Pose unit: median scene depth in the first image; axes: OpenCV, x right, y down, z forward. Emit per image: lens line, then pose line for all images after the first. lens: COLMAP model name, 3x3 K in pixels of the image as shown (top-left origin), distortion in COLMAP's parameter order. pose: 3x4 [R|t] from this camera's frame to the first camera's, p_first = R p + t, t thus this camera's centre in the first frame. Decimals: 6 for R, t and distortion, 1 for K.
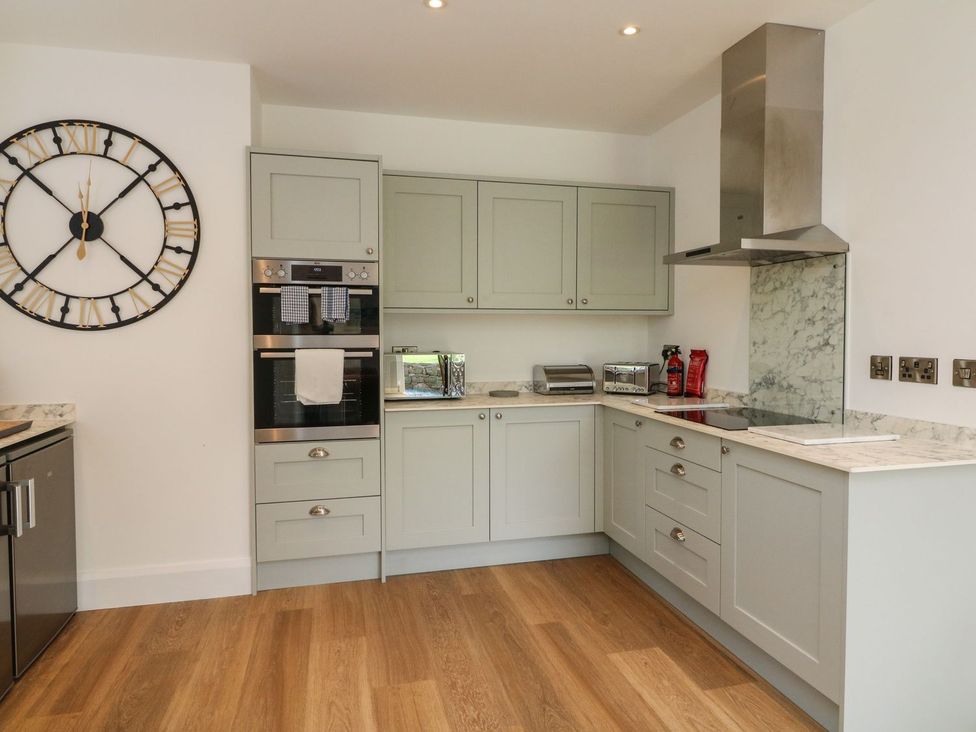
lens RADIAL K [[624.3, 0, 488.9], [0, 624.3, 351.6], [0, 0, 1]] dist [0.000087, -0.004581]
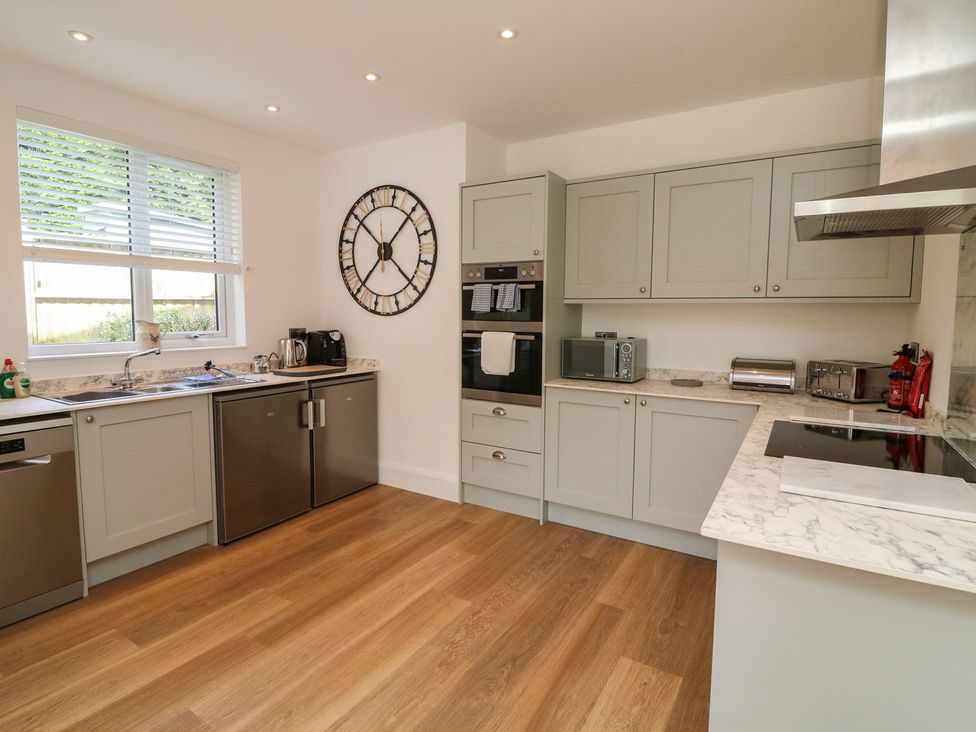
lens RADIAL K [[508.2, 0, 492.3], [0, 508.2, 353.3], [0, 0, 1]] dist [-0.001280, -0.012420]
pose [[0.694946, 0.065138, -0.716105, 0.500261], [-0.031950, 0.997702, 0.059746, -0.023927], [0.718352, -0.018640, 0.695430, 0.268369]]
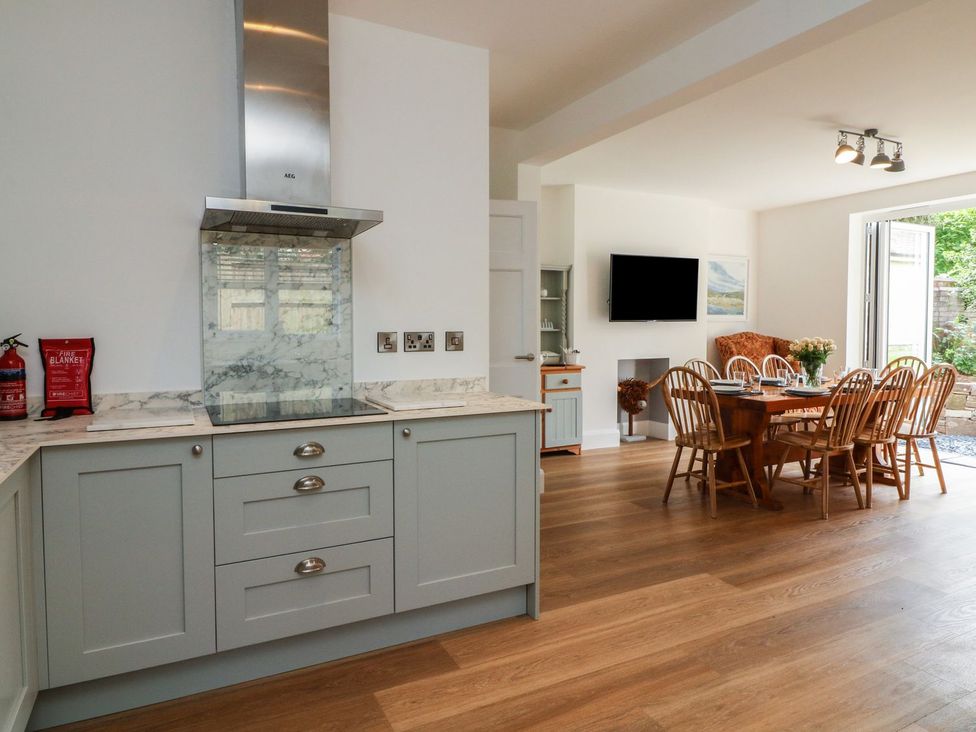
lens RADIAL K [[624.3, 0, 488.9], [0, 624.3, 351.6], [0, 0, 1]] dist [0.000087, -0.004581]
pose [[-0.223997, -0.041356, 0.973712, -0.473293], [0.035149, 0.998106, 0.050478, -0.008047], [-0.973956, 0.045532, -0.222119, 0.887613]]
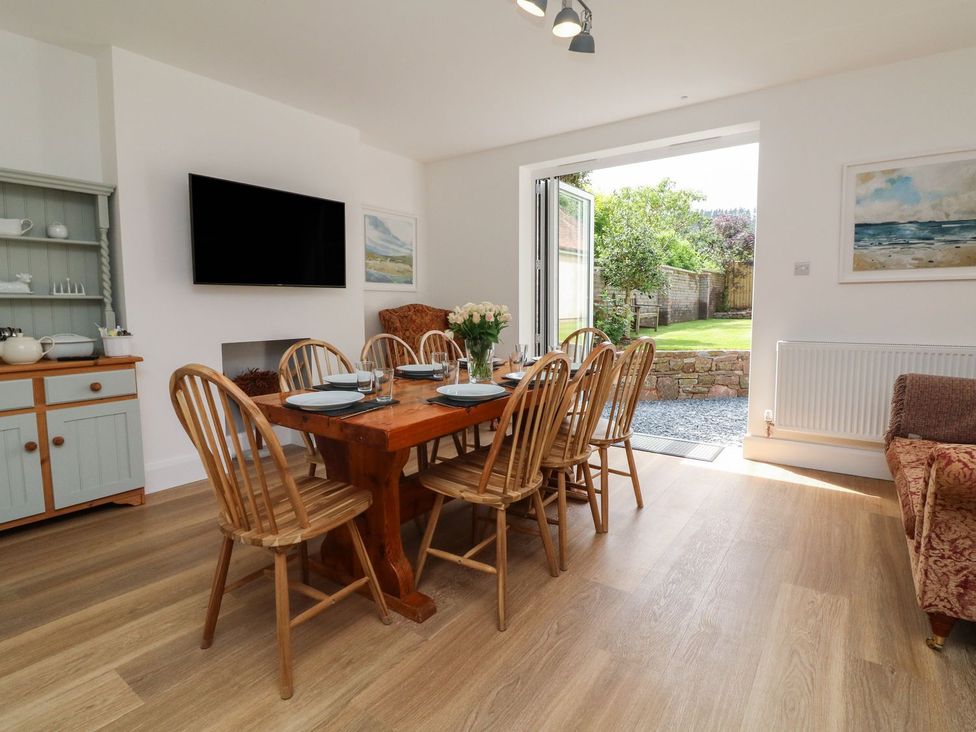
lens RADIAL K [[508.2, 0, 492.3], [0, 508.2, 353.3], [0, 0, 1]] dist [-0.001280, -0.012420]
pose [[-0.648032, -0.063822, 0.758935, 0.240725], [0.032296, 0.993284, 0.111105, 0.057078], [-0.760928, 0.096510, -0.641618, 0.255375]]
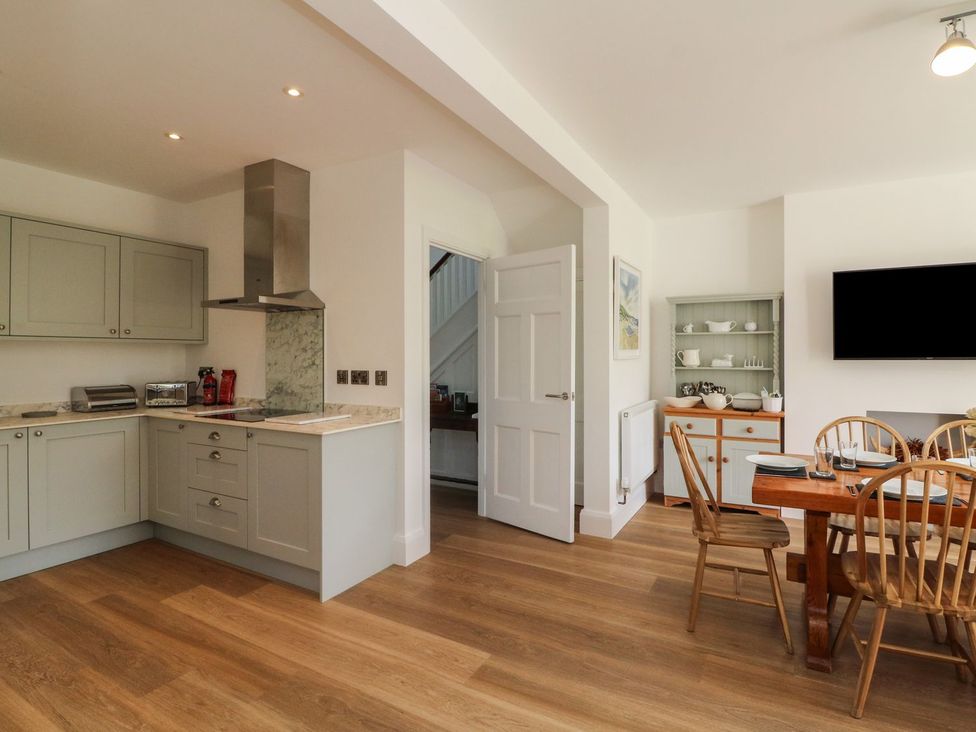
lens RADIAL K [[508.2, 0, 492.3], [0, 508.2, 353.3], [0, 0, 1]] dist [-0.001280, -0.012420]
pose [[0.689993, 0.002845, 0.723811, -0.085108], [0.025652, 0.999268, -0.028381, 0.008607], [-0.723362, 0.038150, 0.689415, -0.224647]]
